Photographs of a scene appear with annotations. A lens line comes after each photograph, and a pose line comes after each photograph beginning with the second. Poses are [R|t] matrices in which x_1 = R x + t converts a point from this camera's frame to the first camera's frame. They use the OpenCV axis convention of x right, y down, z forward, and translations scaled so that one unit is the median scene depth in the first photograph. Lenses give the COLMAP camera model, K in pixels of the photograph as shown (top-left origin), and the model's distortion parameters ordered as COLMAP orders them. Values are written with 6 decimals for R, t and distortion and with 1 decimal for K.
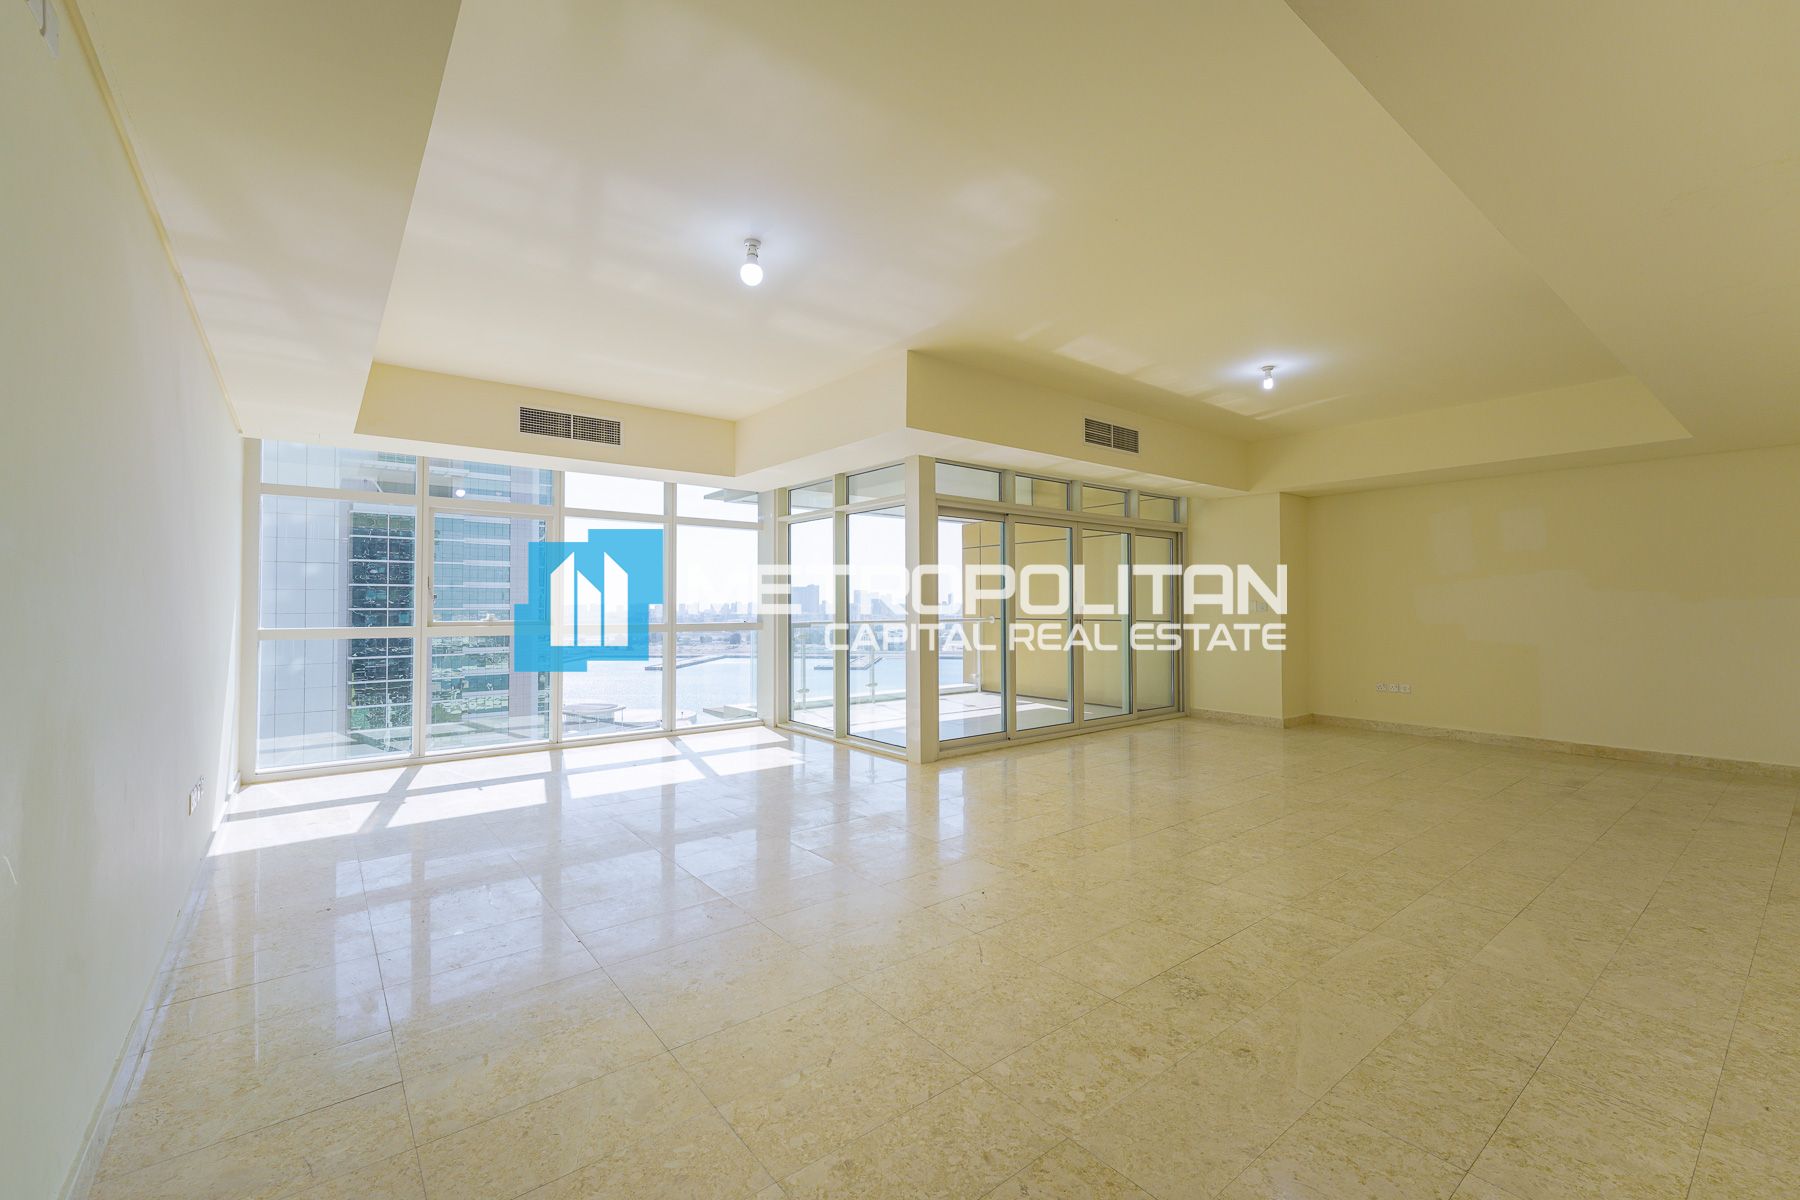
lens RADIAL K [[728.5, 0, 894.8], [0, 728.5, 606.2], [0, 0, 1]] dist [0.014429, -0.005171]
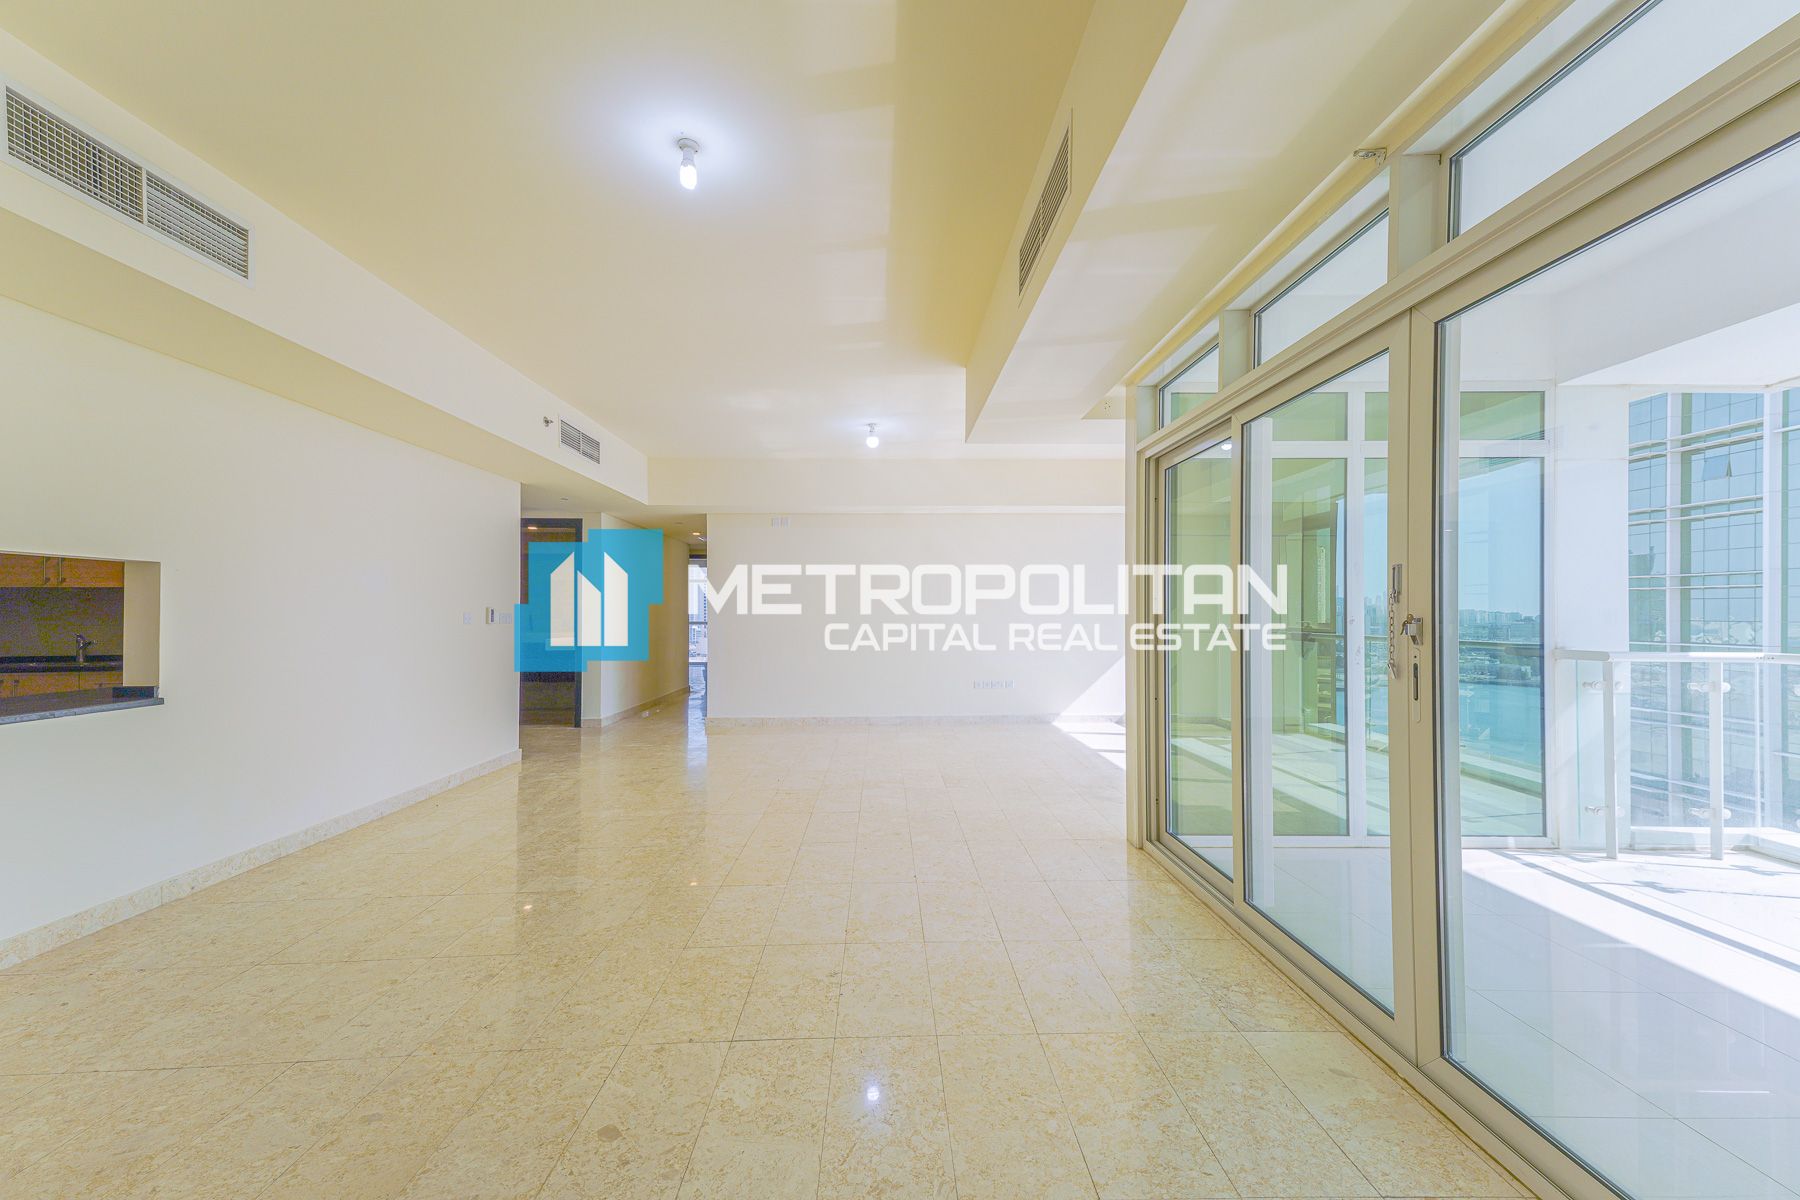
lens RADIAL K [[730.7, 0, 888.9], [0, 730.7, 610.1], [0, 0, 1]] dist [0.059636, -0.000024]
pose [[-0.611340, 0.001064, -0.791367, 0.726376], [0.005561, 0.999980, -0.002951, -0.002518], [0.791348, -0.006205, -0.611334, 1.233677]]
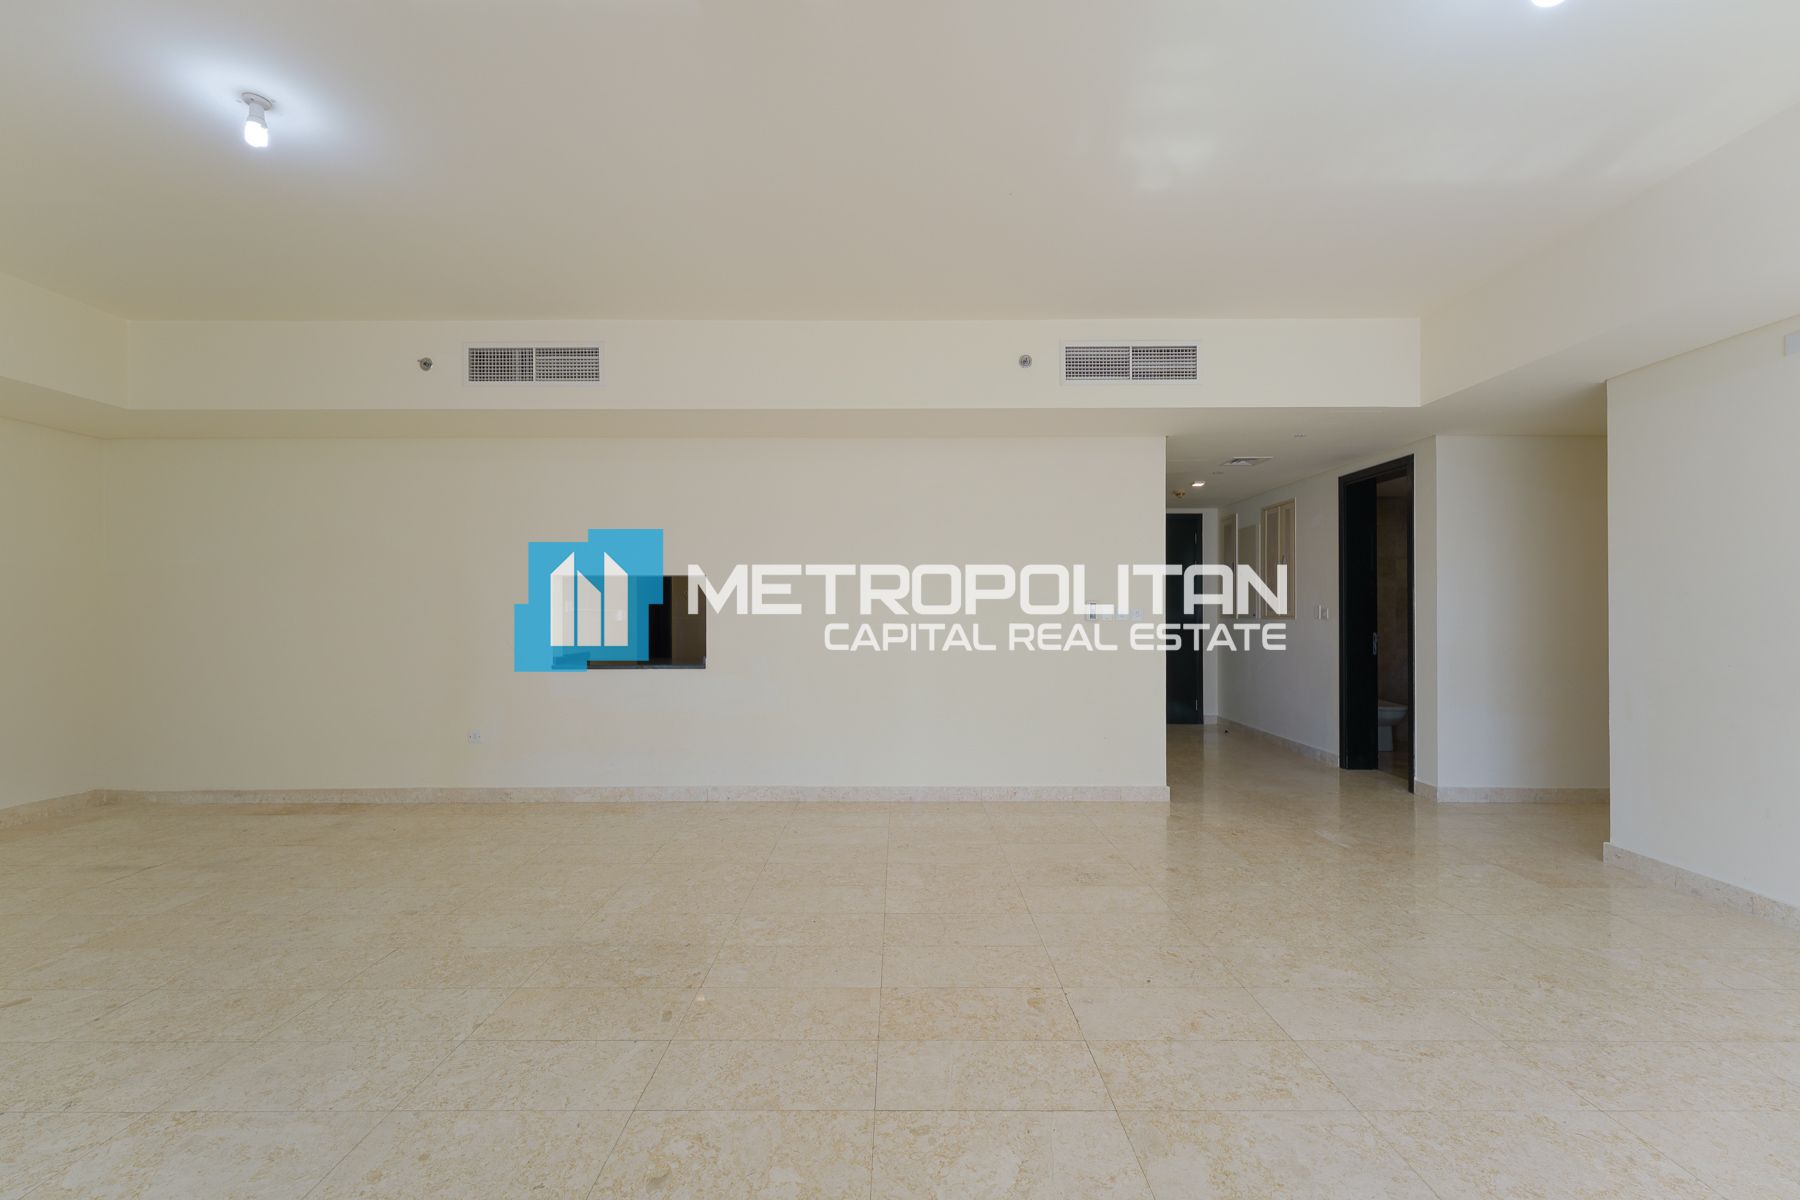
lens RADIAL K [[737.9, 0, 902.0], [0, 737.9, 602.7], [0, 0, 1]] dist [0.006019, -0.000416]
pose [[-0.782550, 0.009274, 0.622519, -0.090638], [0.002963, 0.999933, -0.011172, -0.000954], [-0.622581, -0.006898, -0.782525, 0.965761]]
